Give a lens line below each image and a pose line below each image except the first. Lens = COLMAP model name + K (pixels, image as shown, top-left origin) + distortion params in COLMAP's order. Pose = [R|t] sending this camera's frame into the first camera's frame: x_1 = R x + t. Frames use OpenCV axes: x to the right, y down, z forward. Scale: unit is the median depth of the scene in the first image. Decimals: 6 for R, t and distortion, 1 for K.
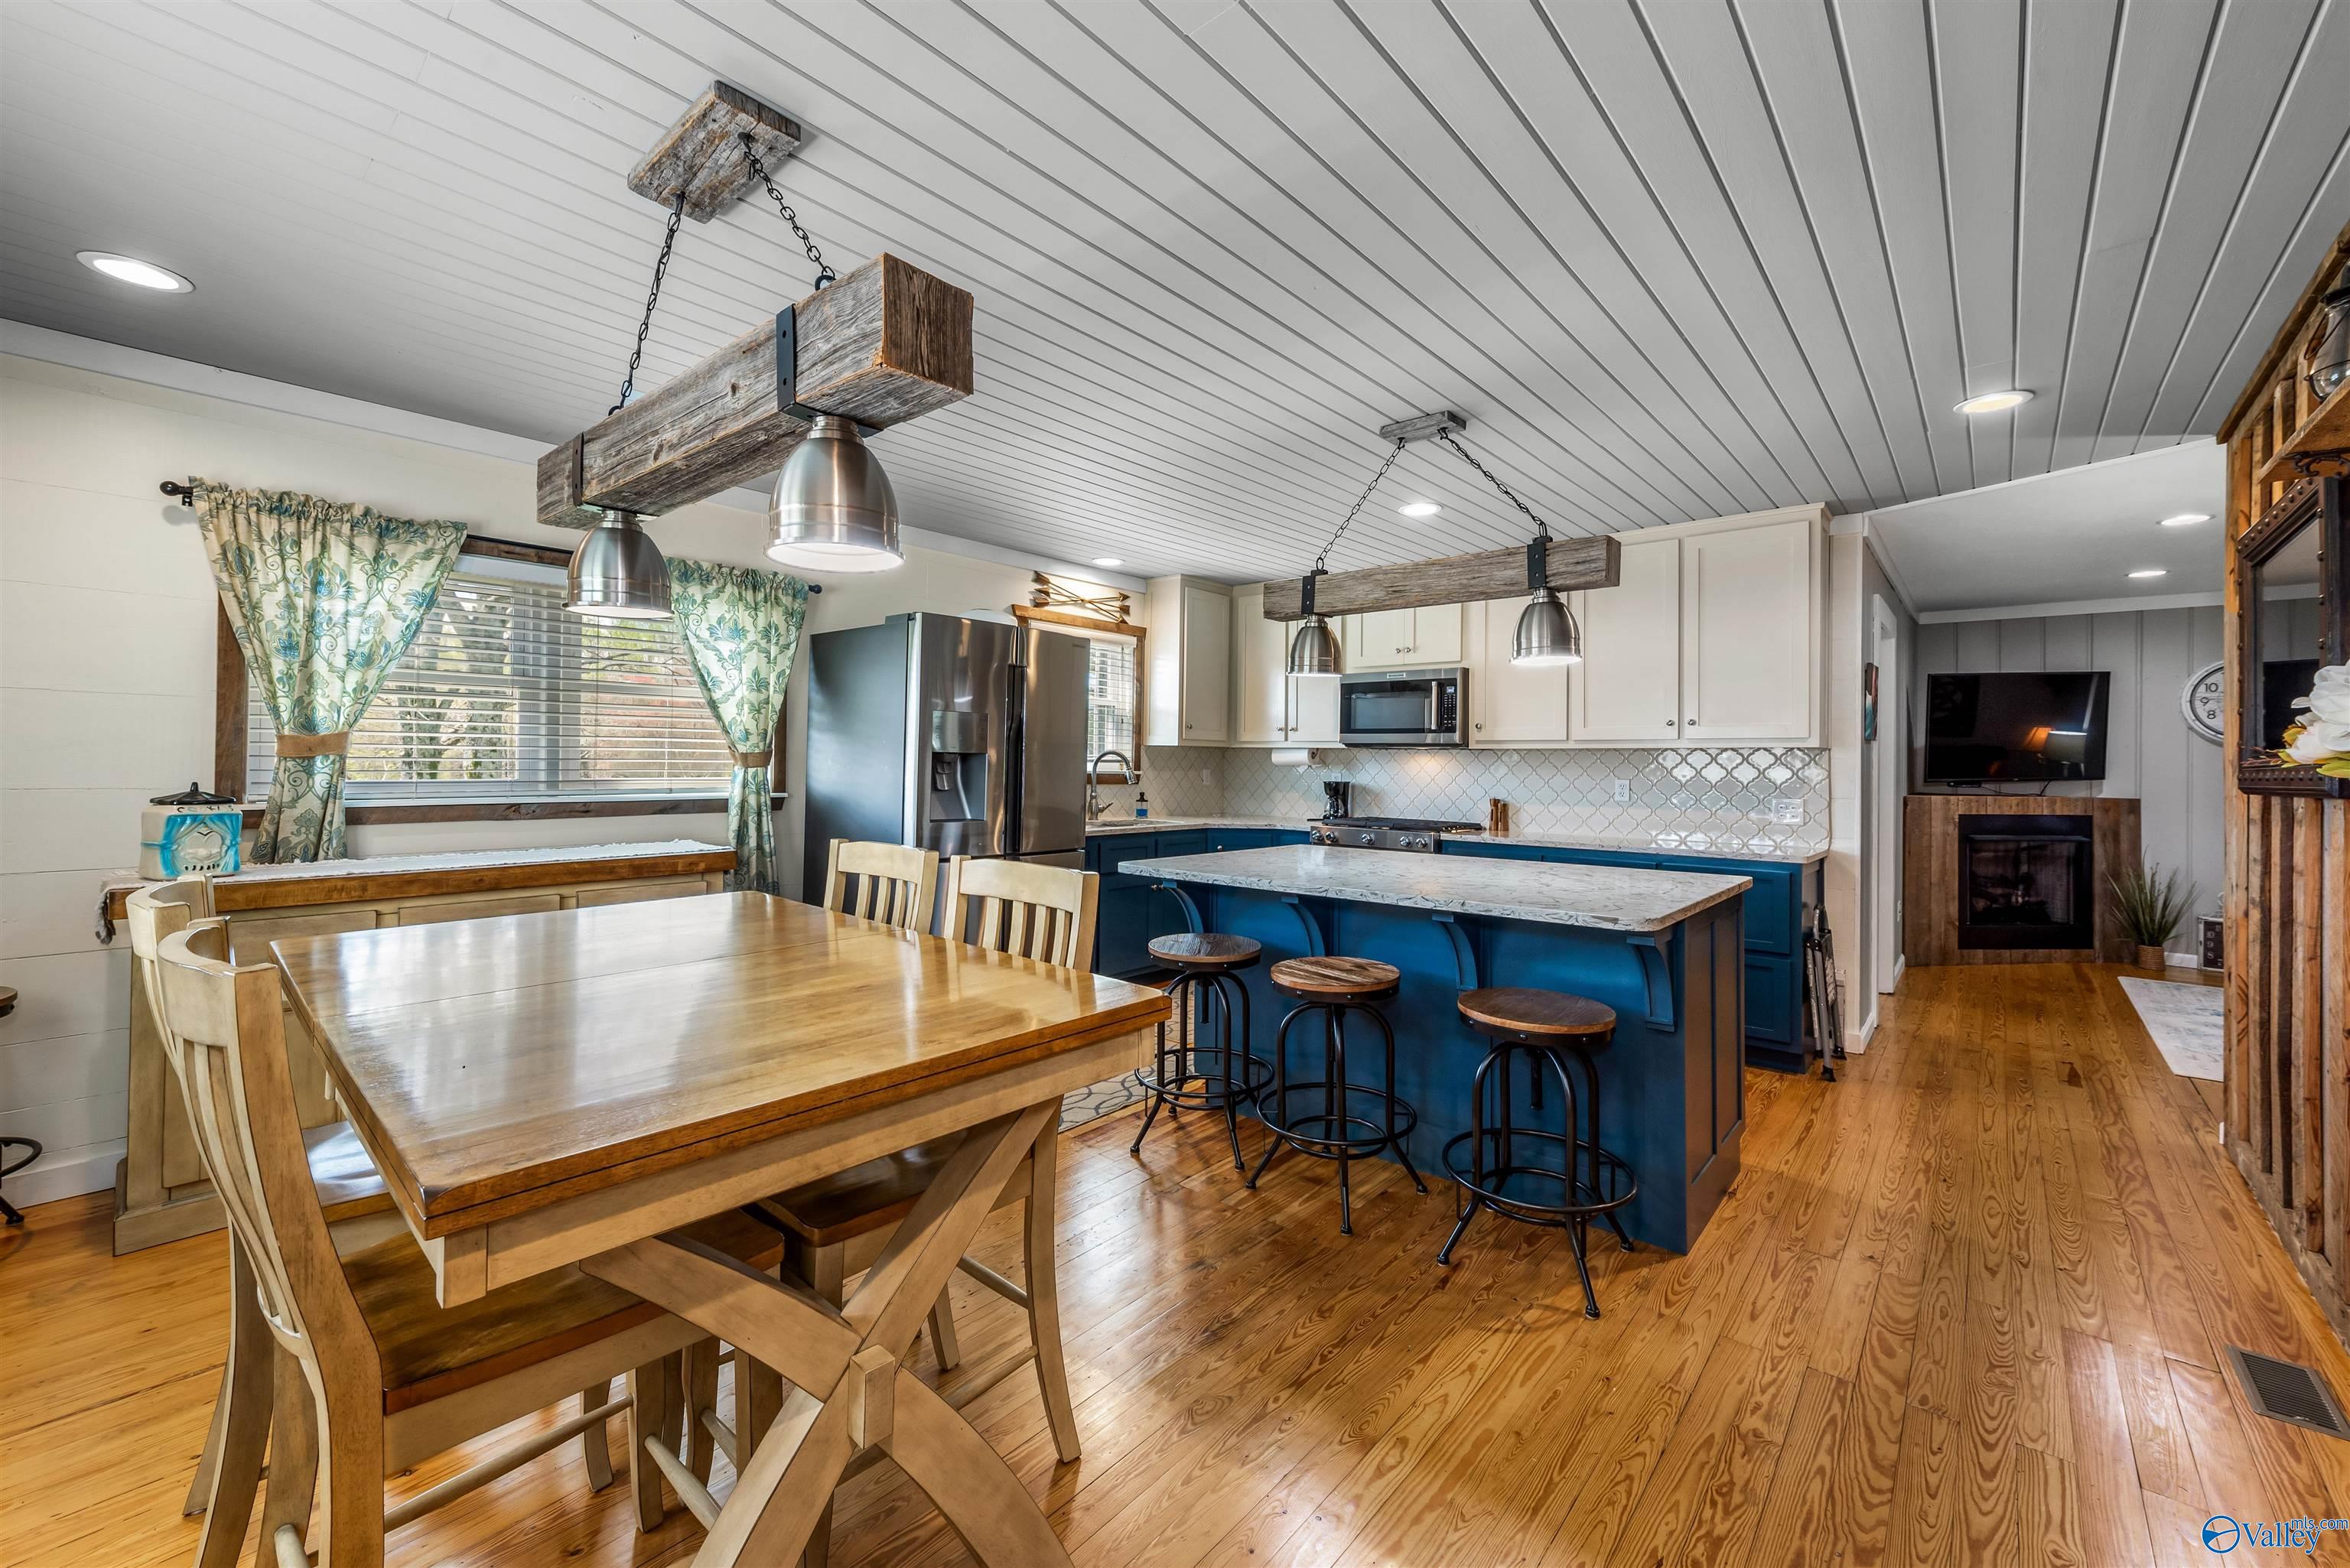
lens RADIAL K [[910.3, 0, 1193.3], [0, 910.3, 755.1], [0, 0, 1]] dist [0.007155, -0.002266]
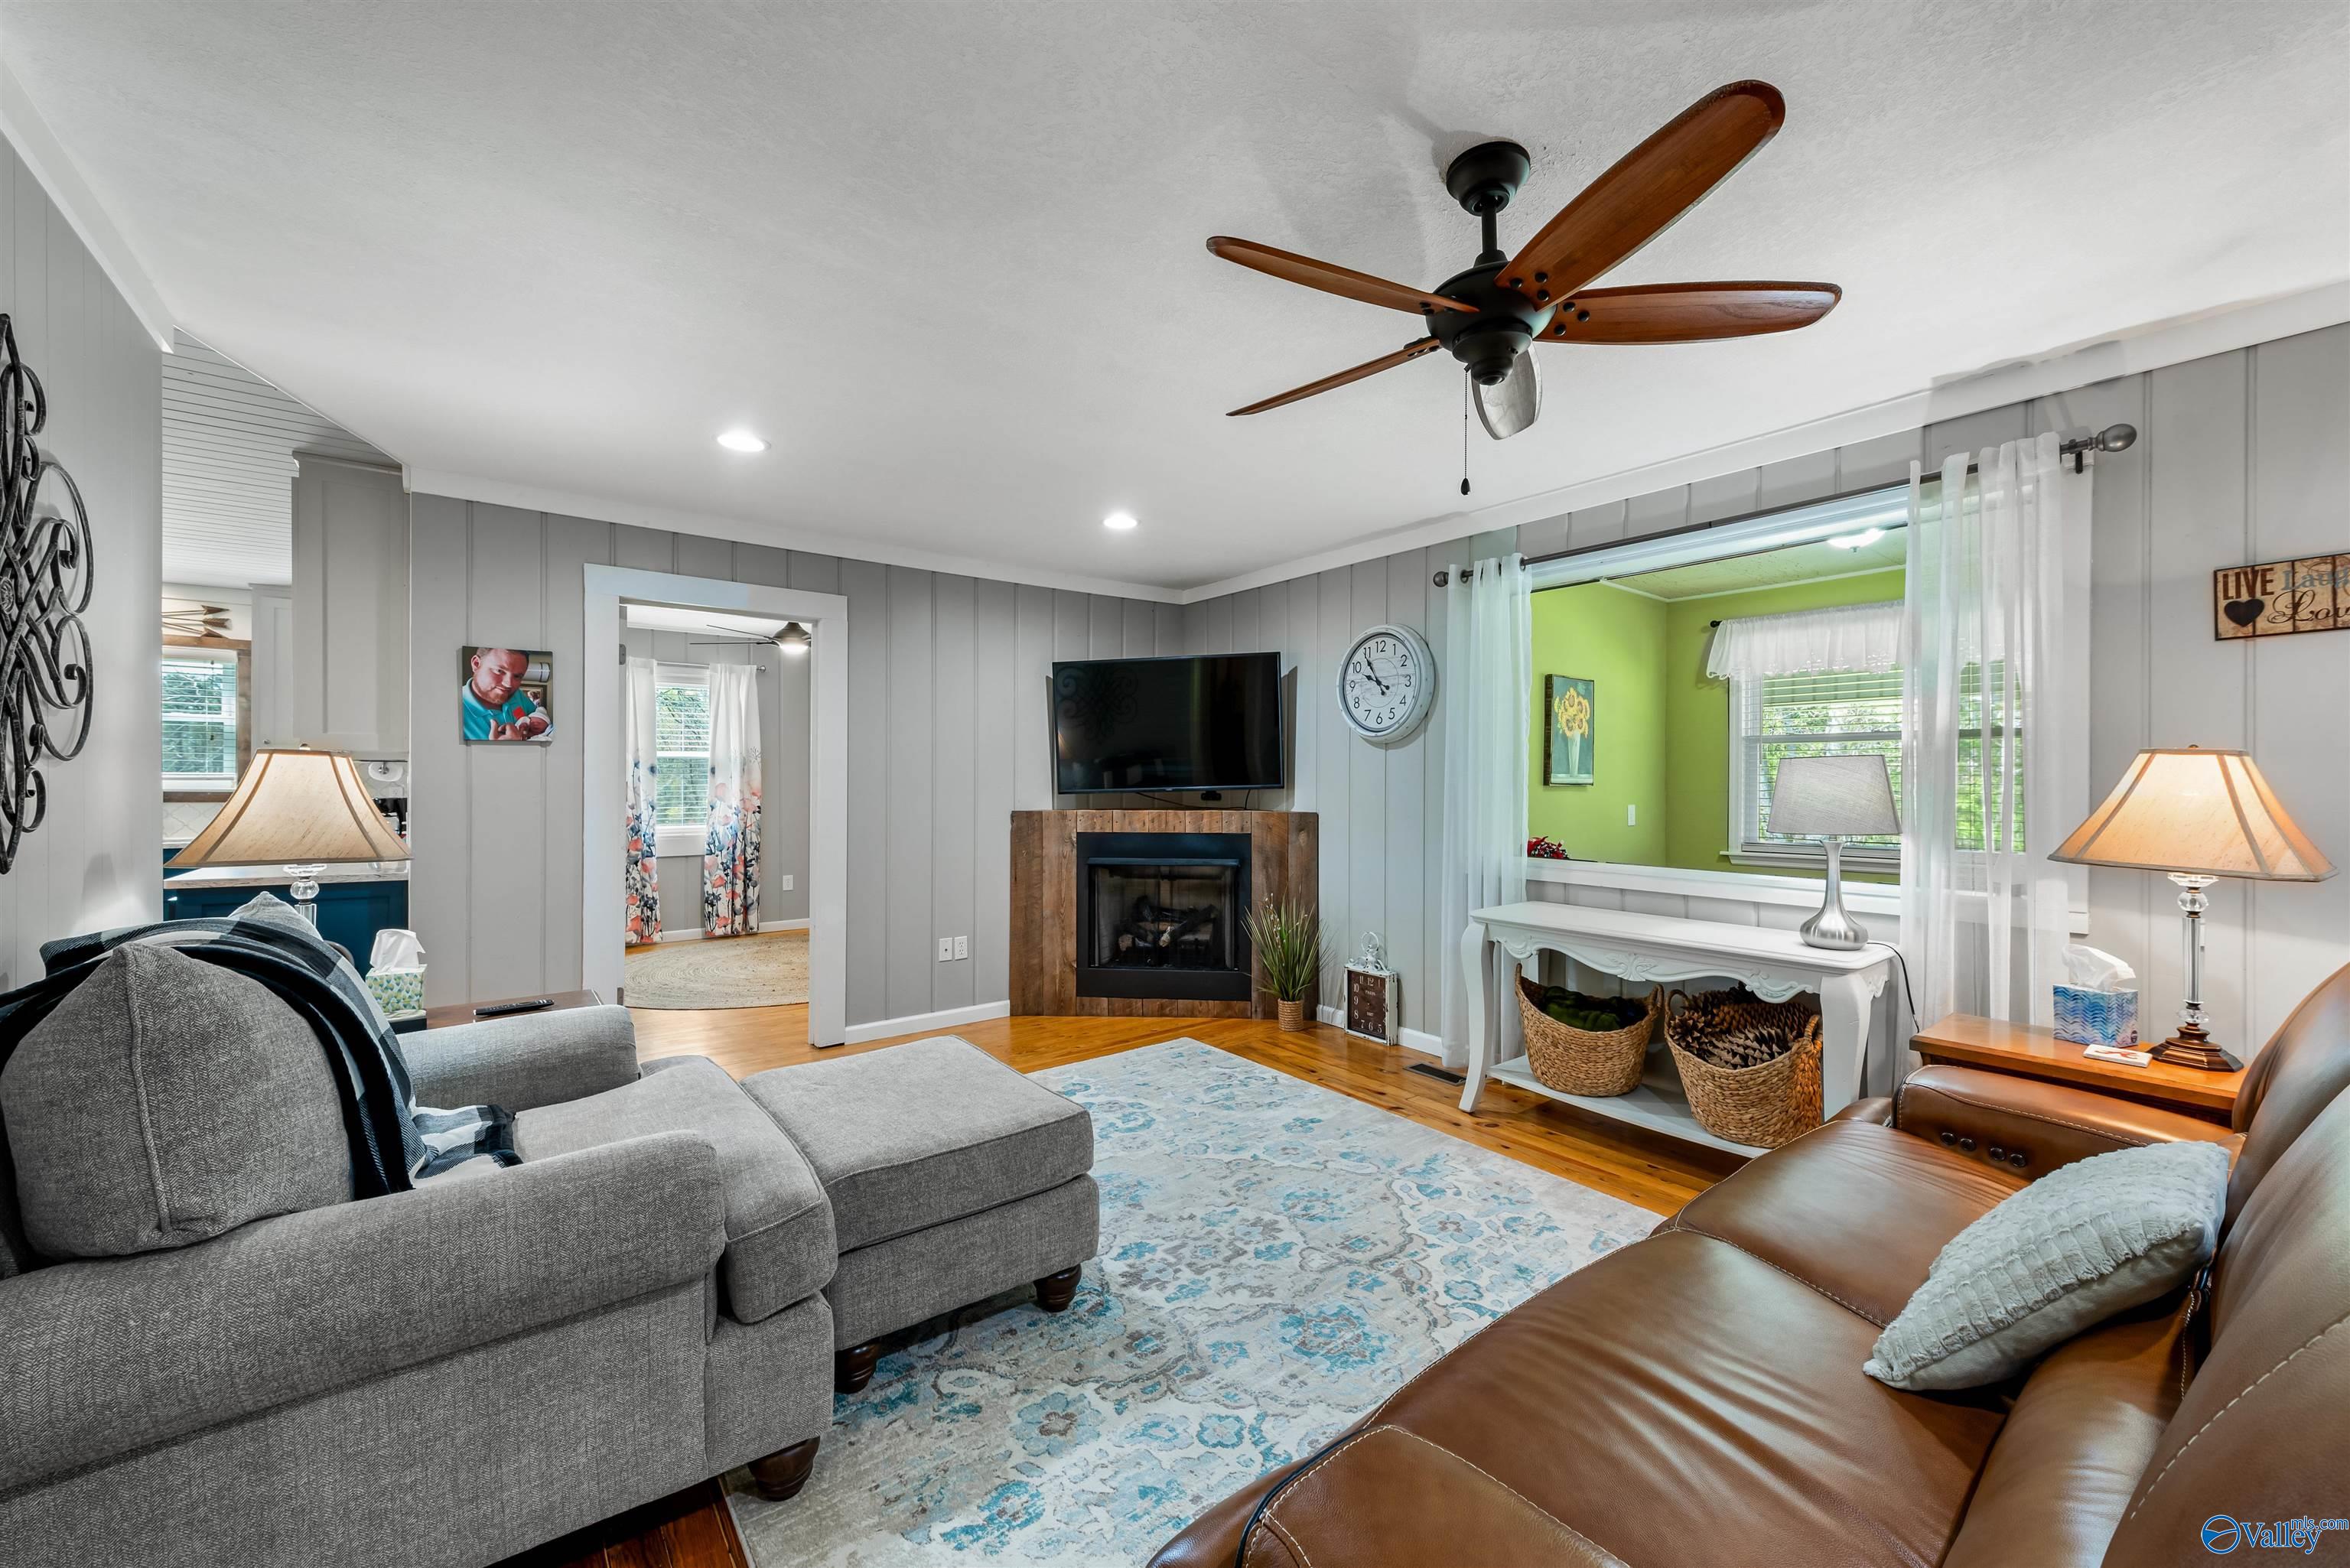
lens RADIAL K [[910.3, 0, 1198.7], [0, 910.3, 784.2], [0, 0, 1]] dist [0.007155, -0.002266]
pose [[0.983642, -0.009888, -0.179864, 1.365219], [0.011773, 0.999886, 0.009415, 0.018868], [0.179751, -0.011378, 0.983646, 0.271367]]
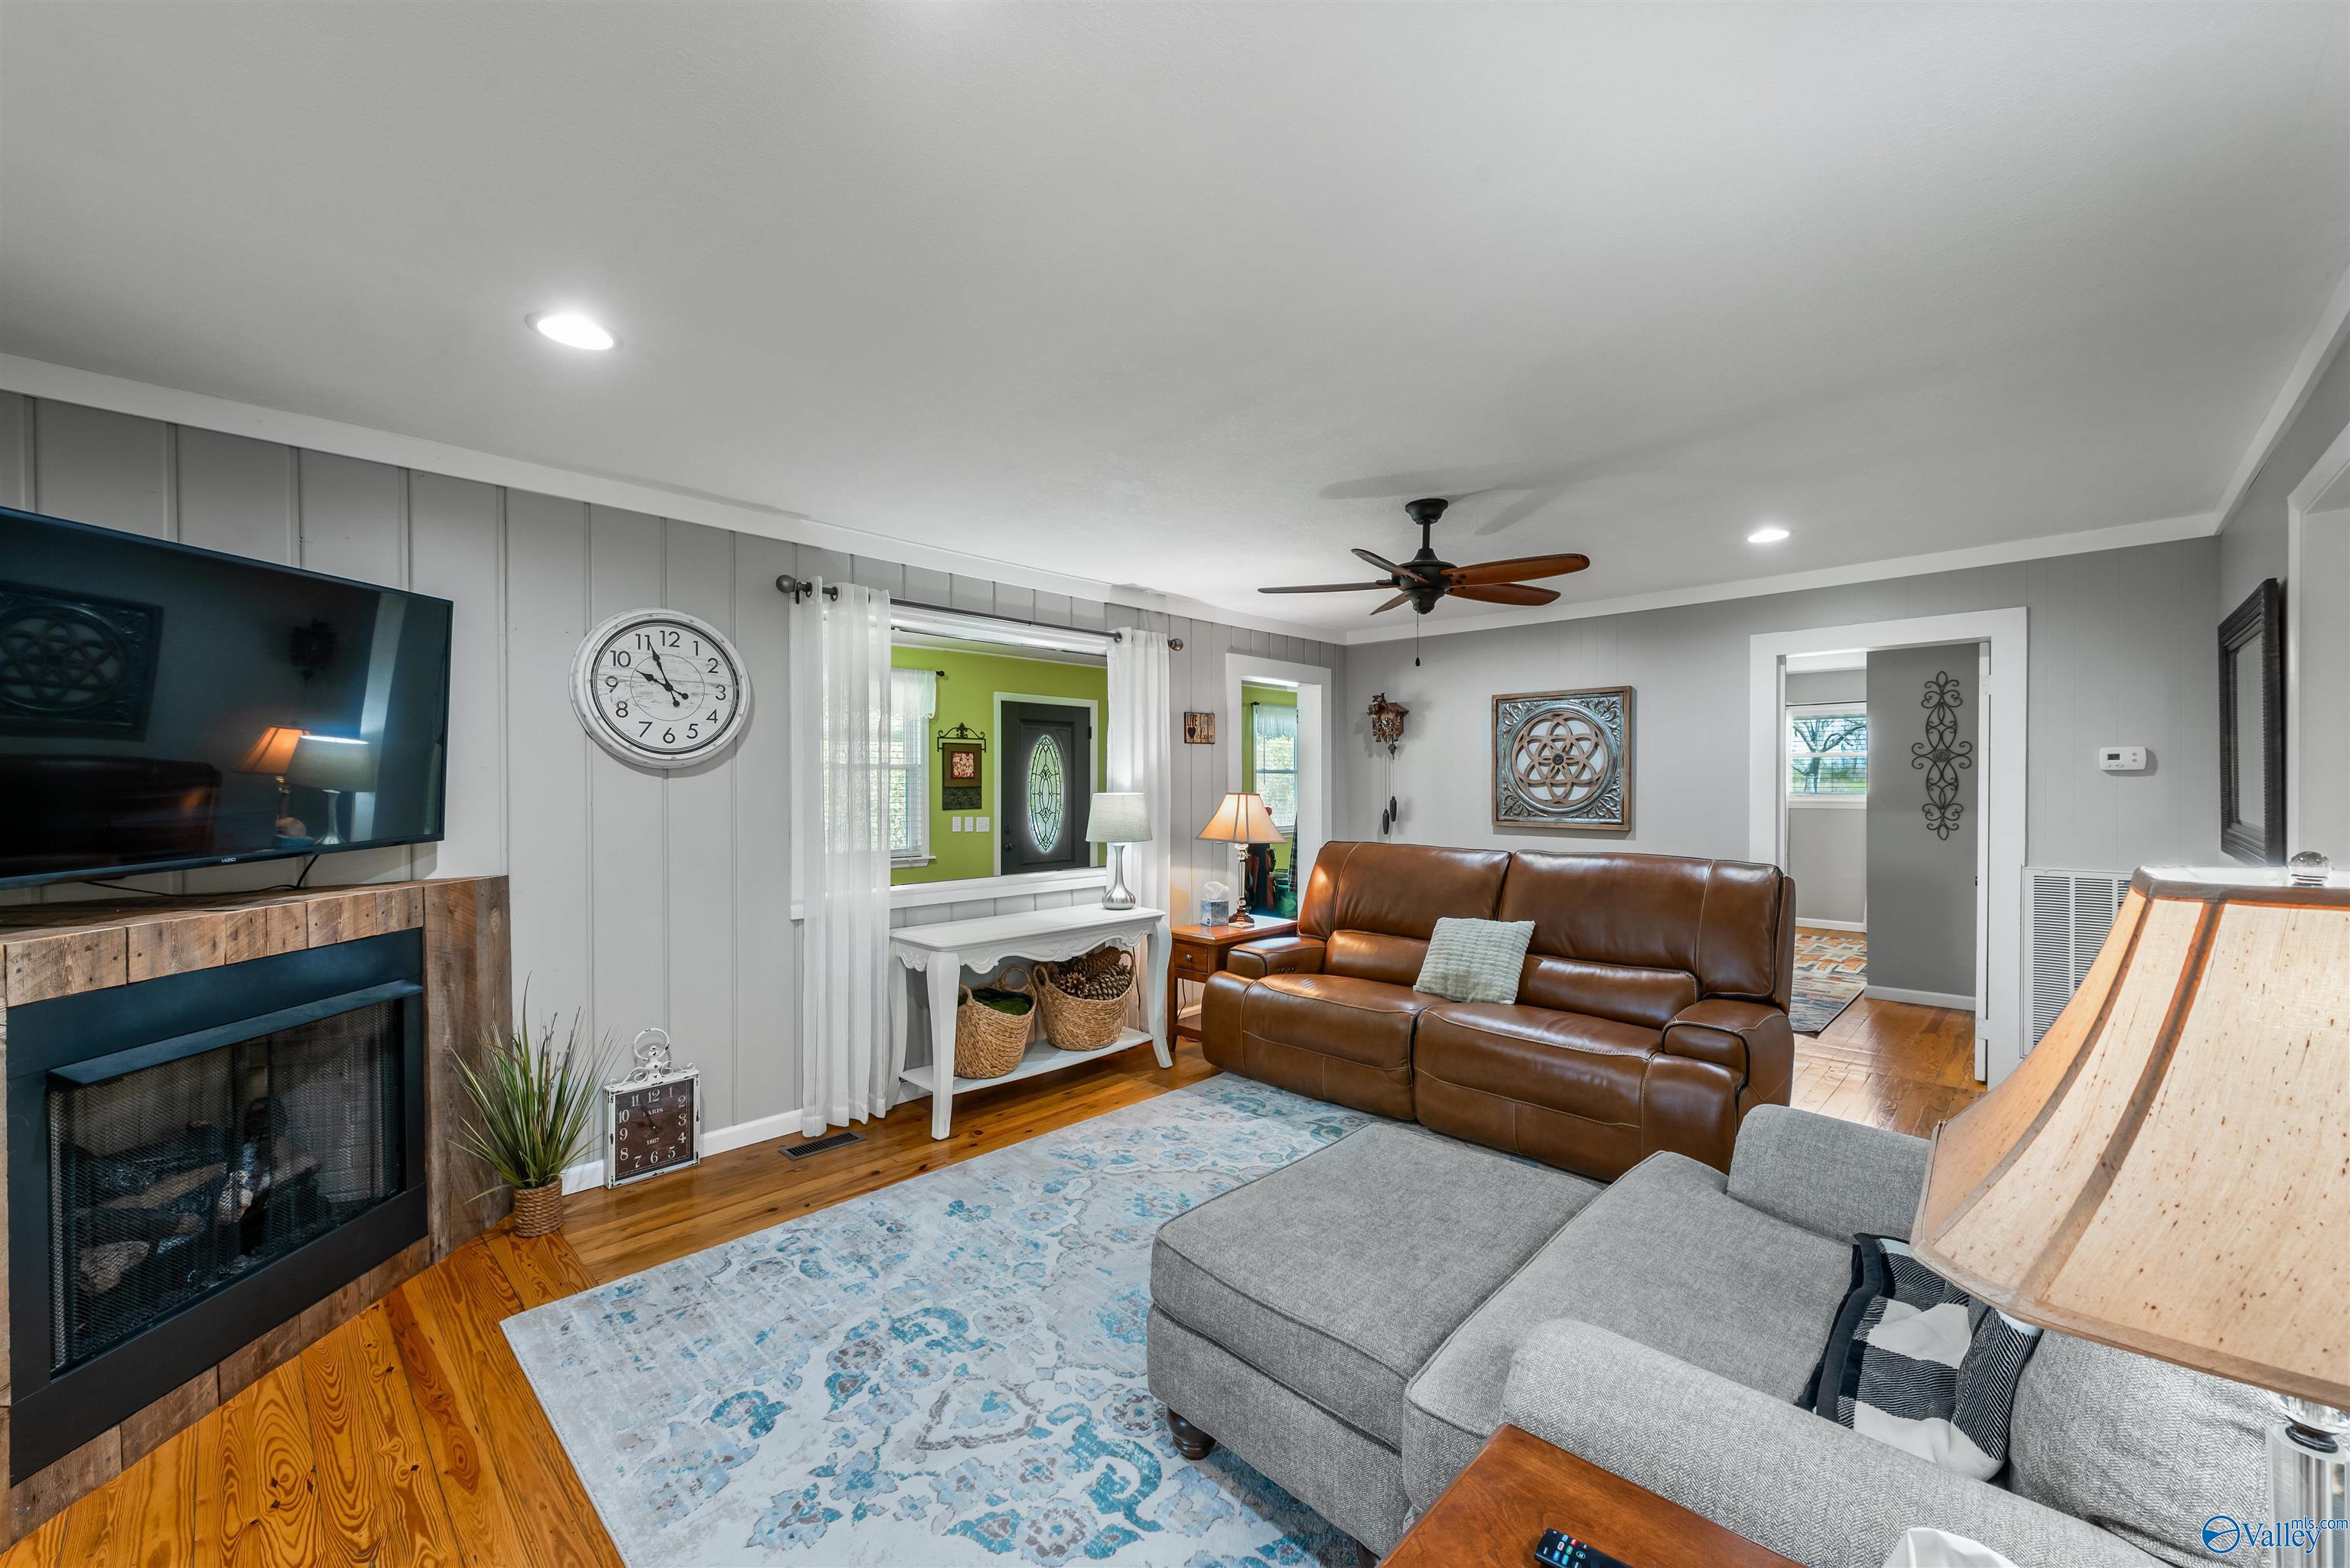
lens RADIAL K [[910.3, 0, 1186.5], [0, 910.3, 789.0], [0, 0, 1]] dist [0.007155, -0.002266]
pose [[0.045309, -0.019860, 0.998776, 0.720173], [-0.005640, 0.999781, 0.020136, -0.012239], [-0.998957, -0.006546, 0.045187, 0.784972]]
